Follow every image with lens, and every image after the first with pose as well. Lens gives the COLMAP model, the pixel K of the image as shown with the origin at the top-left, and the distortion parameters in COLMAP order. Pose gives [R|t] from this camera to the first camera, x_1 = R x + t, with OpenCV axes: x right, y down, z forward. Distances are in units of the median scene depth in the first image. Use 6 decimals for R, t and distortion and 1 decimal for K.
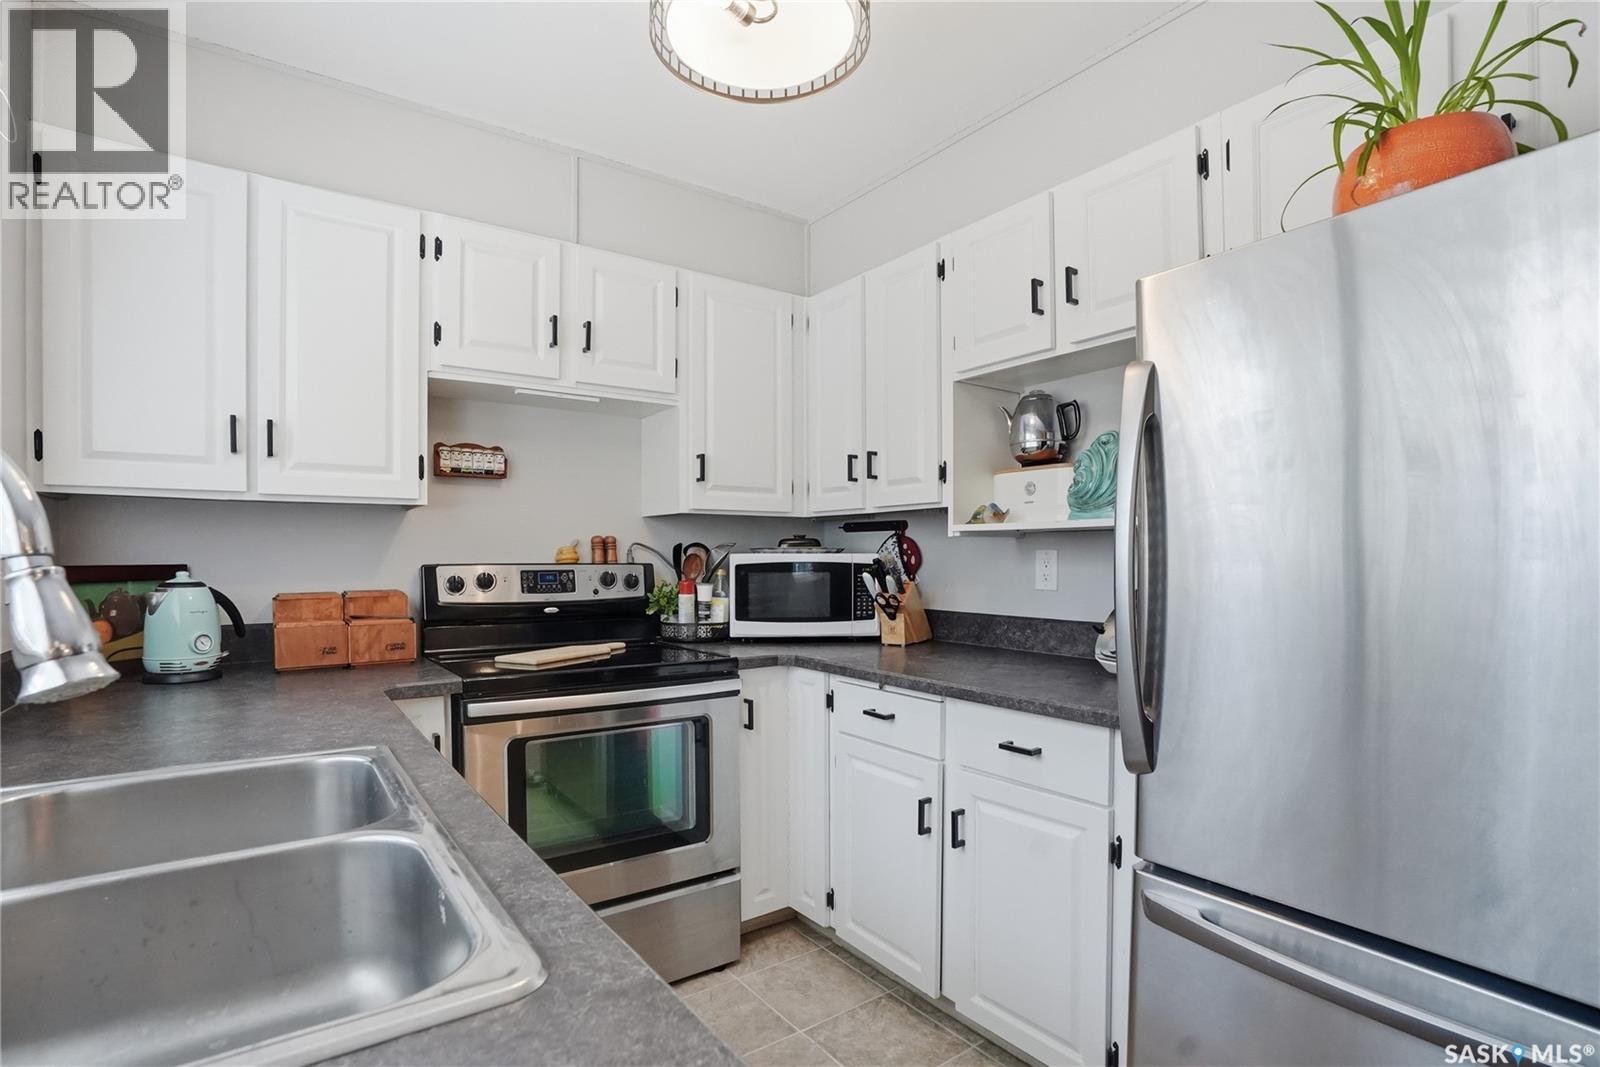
lens RADIAL K [[761.0, 0, 746.3], [0, 761.0, 555.3], [0, 0, 1]] dist [-0.018859, 0.000245]
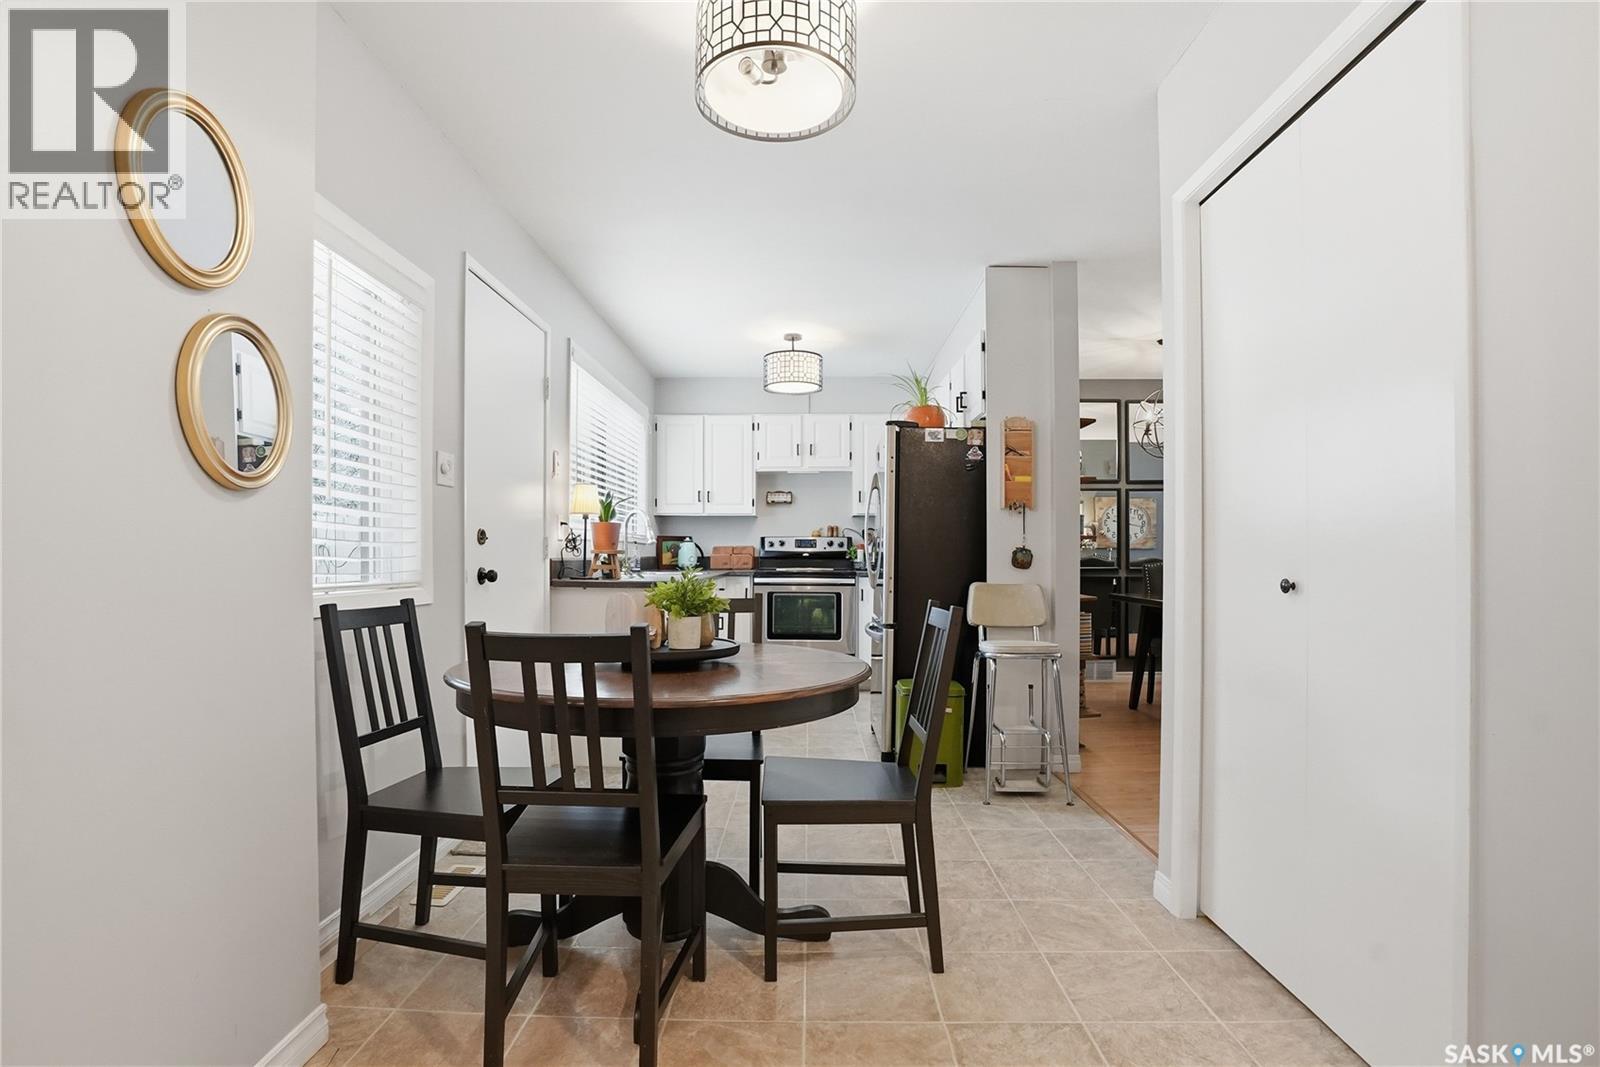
lens RADIAL K [[775.2, 0, 802.1], [0, 775.2, 551.0], [0, 0, 1]] dist [-0.043366, 0.000521]
pose [[0.824045, 0.000670, -0.566524, 1.231466], [-0.002013, 0.999996, -0.001745, 0.065306], [0.566521, 0.002578, 0.824043, -1.175512]]
